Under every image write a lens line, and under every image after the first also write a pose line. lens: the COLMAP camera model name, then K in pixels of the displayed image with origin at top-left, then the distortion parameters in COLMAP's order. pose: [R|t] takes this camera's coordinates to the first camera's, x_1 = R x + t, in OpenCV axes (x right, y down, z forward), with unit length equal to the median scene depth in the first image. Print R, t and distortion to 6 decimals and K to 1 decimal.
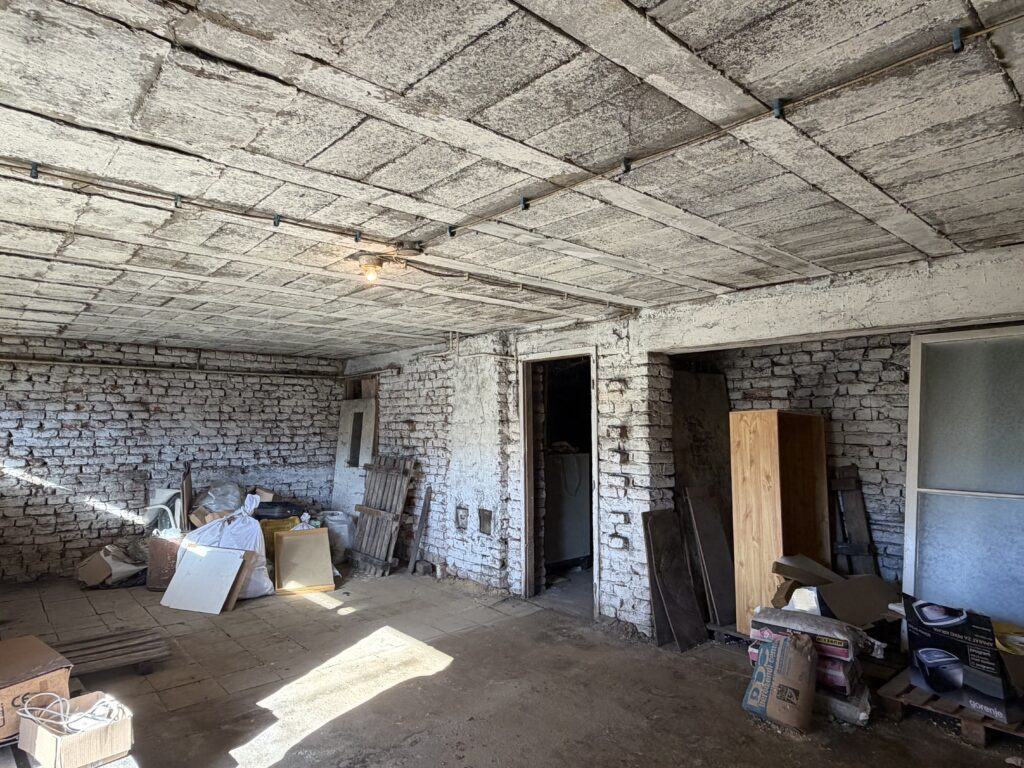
lens RADIAL K [[616.4, 0, 512.0], [0, 616.4, 384.0], [0, 0, 1]] dist [-0.000053, -0.000379]
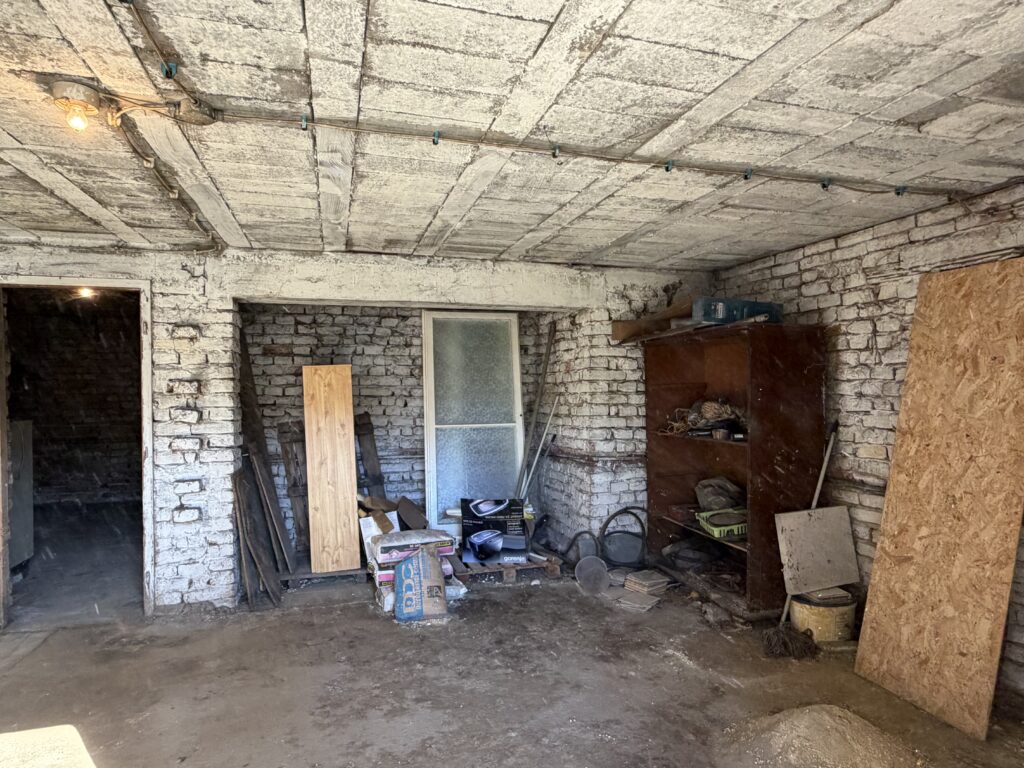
lens RADIAL K [[616.4, 0, 512.0], [0, 616.4, 384.0], [0, 0, 1]] dist [-0.000053, -0.000379]
pose [[0.423530, -0.001396, 0.905881, -0.422432], [-0.050002, 0.998438, 0.024916, 0.031803], [-0.904501, -0.055848, 0.422798, 0.245023]]
